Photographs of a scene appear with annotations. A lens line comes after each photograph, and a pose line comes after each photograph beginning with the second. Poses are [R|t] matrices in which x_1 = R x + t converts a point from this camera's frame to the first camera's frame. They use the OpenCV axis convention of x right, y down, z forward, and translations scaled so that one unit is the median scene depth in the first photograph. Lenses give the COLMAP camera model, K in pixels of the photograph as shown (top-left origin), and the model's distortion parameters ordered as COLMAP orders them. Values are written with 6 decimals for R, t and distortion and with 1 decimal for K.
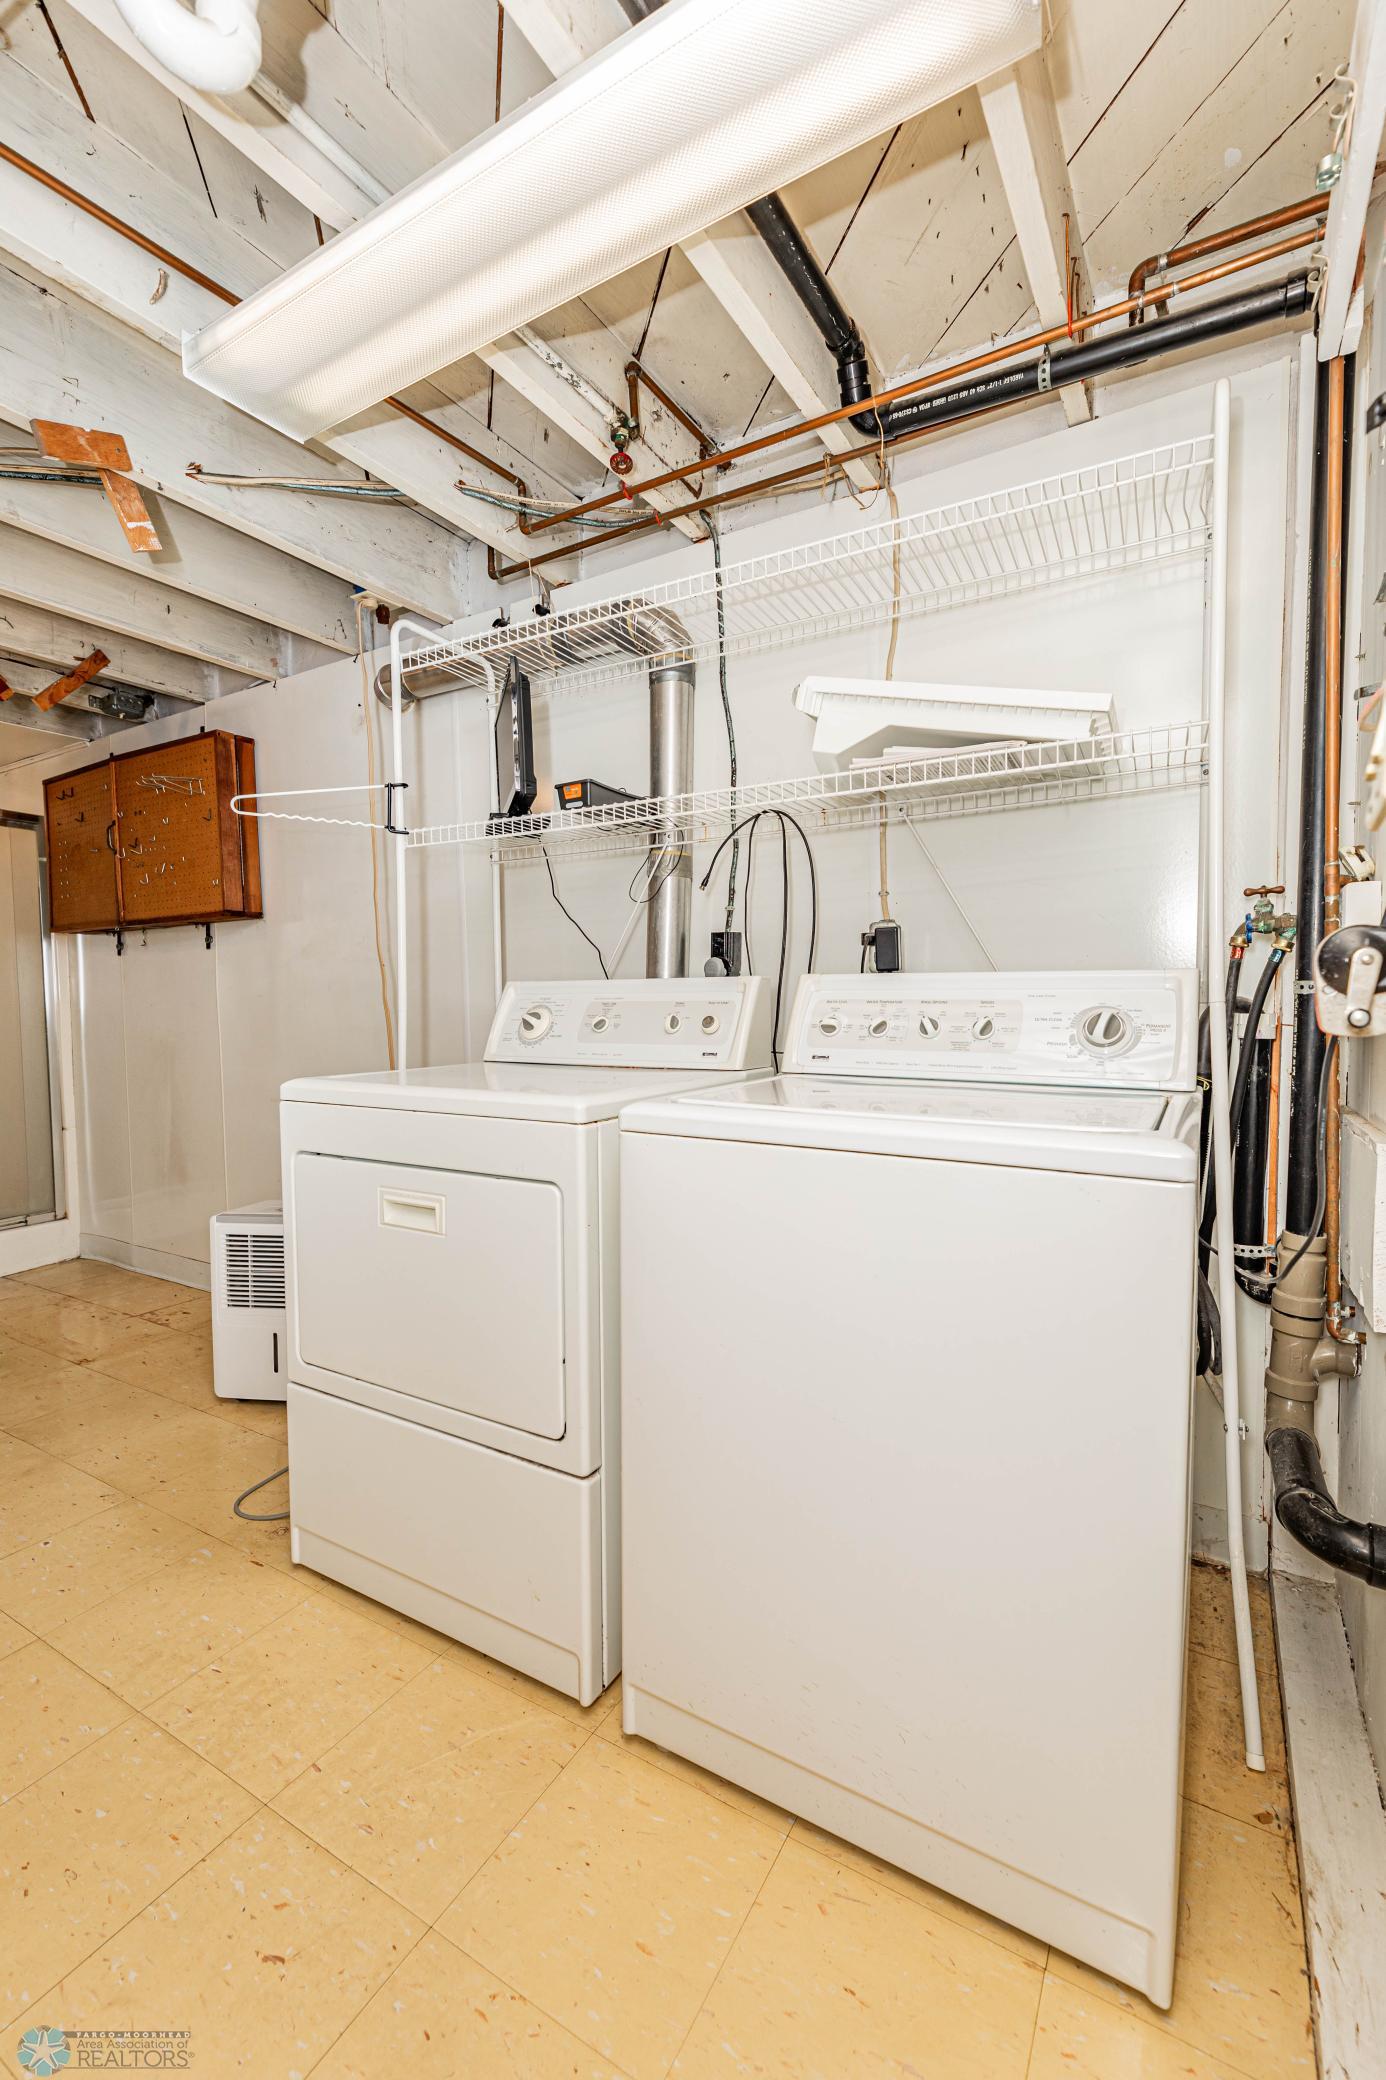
lens RADIAL K [[899.0, 0, 693.0], [0, 899.0, 1040.0], [0, 0, 1]] dist [0.013647, 0.000115]
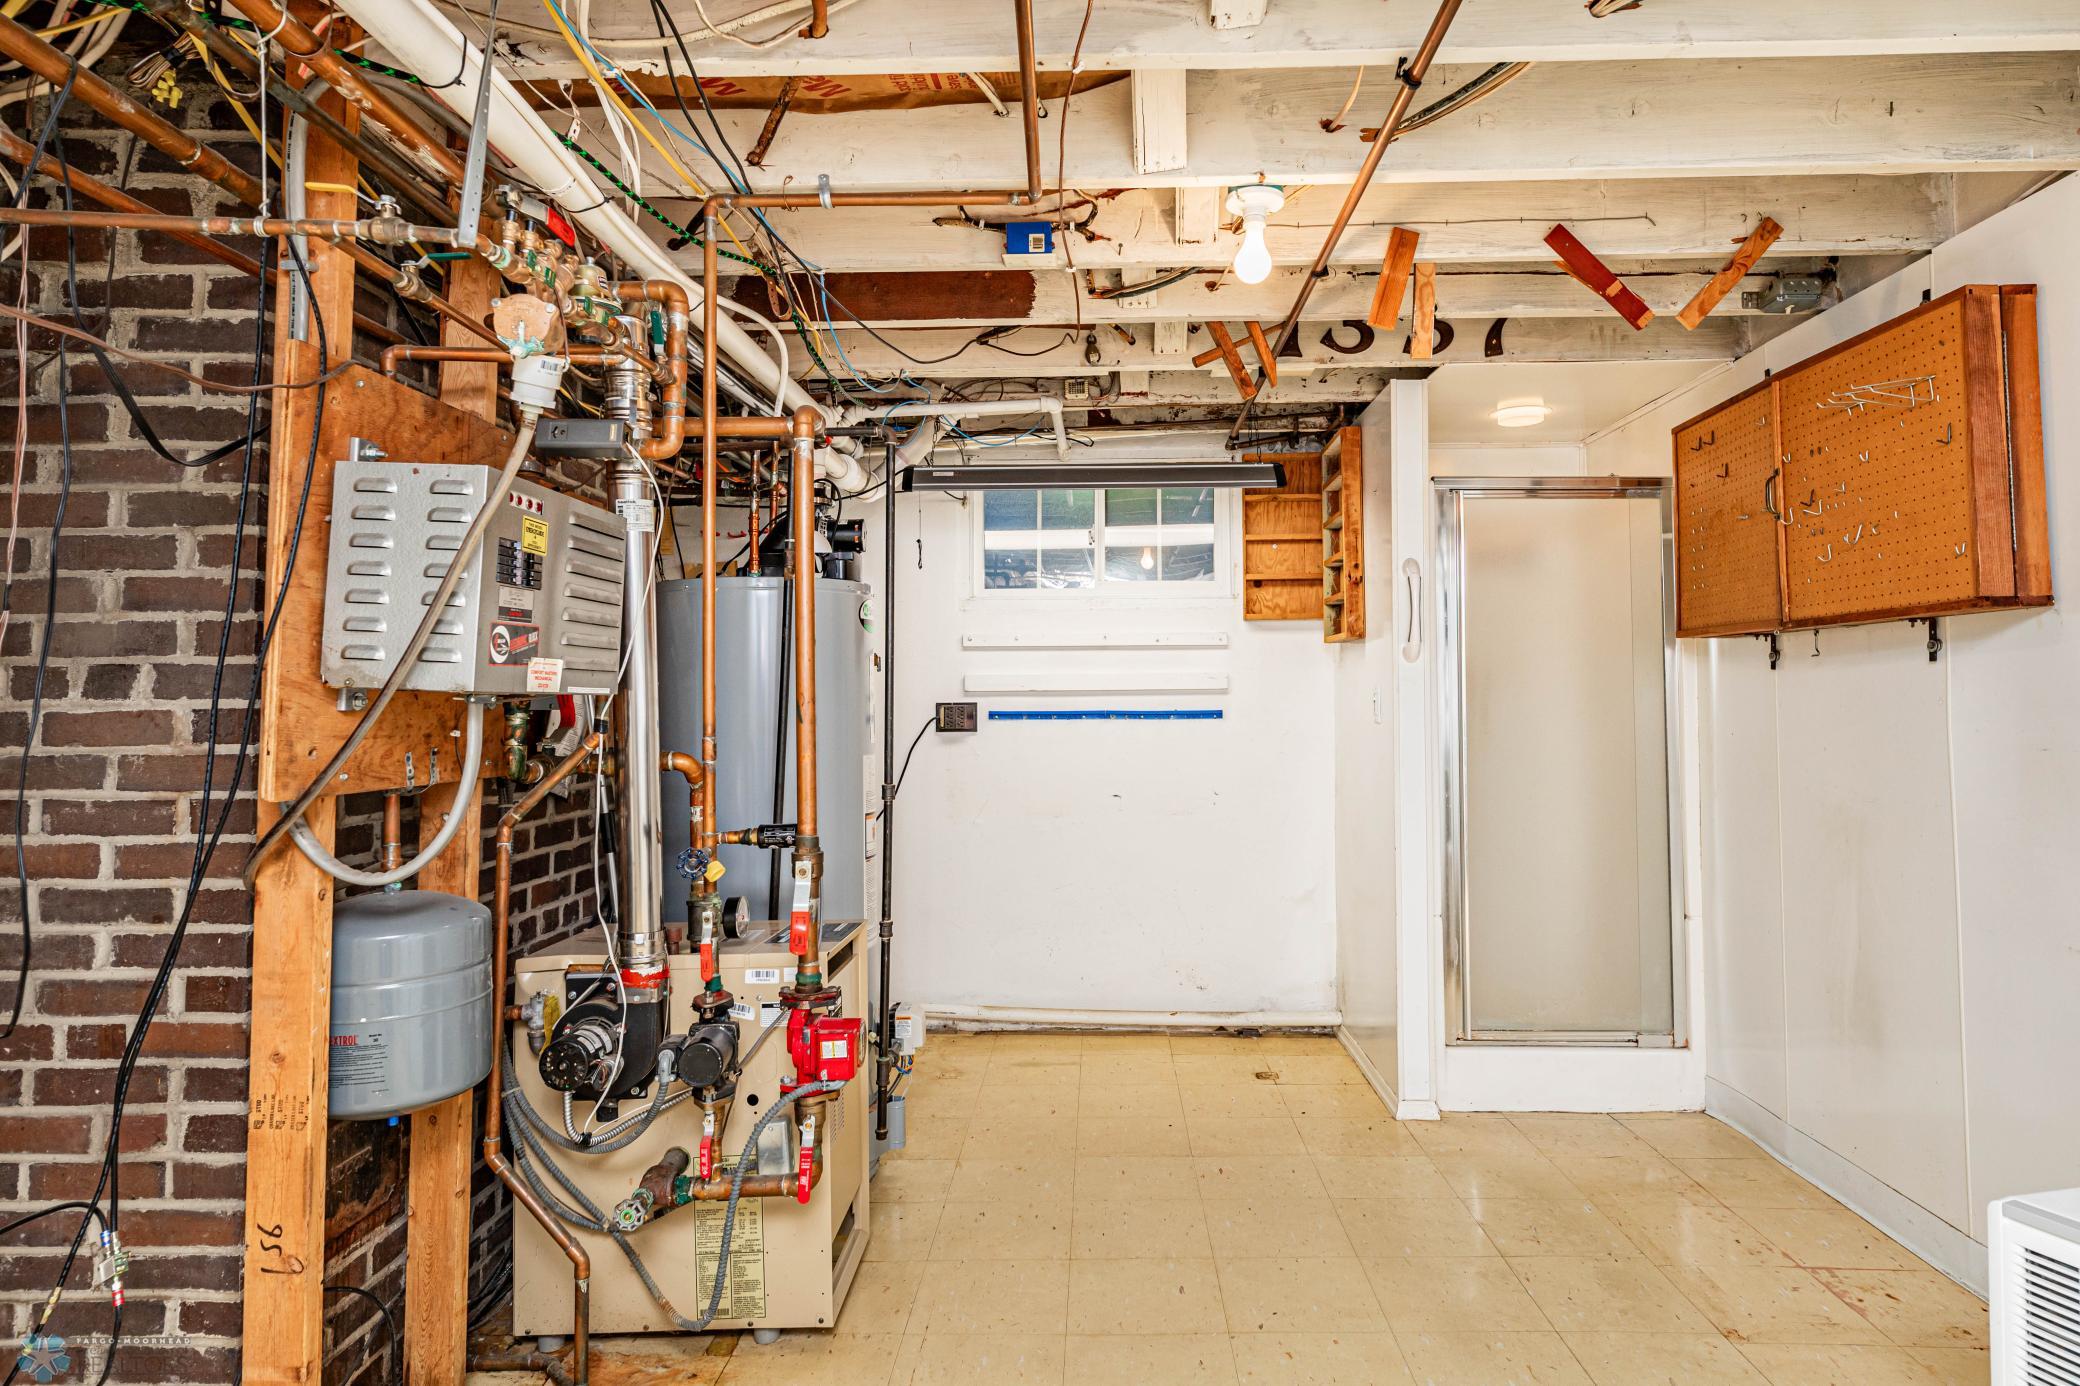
lens RADIAL K [[1186.5, 0, 1050.2], [0, 1186.5, 650.0], [0, 0, 1]] dist [-0.001384, -0.000703]
pose [[0.479525, -0.018855, -0.877325, -0.139577], [-0.048212, 0.997693, -0.047793, -0.044478], [0.876203, 0.065216, 0.477510, 0.134634]]
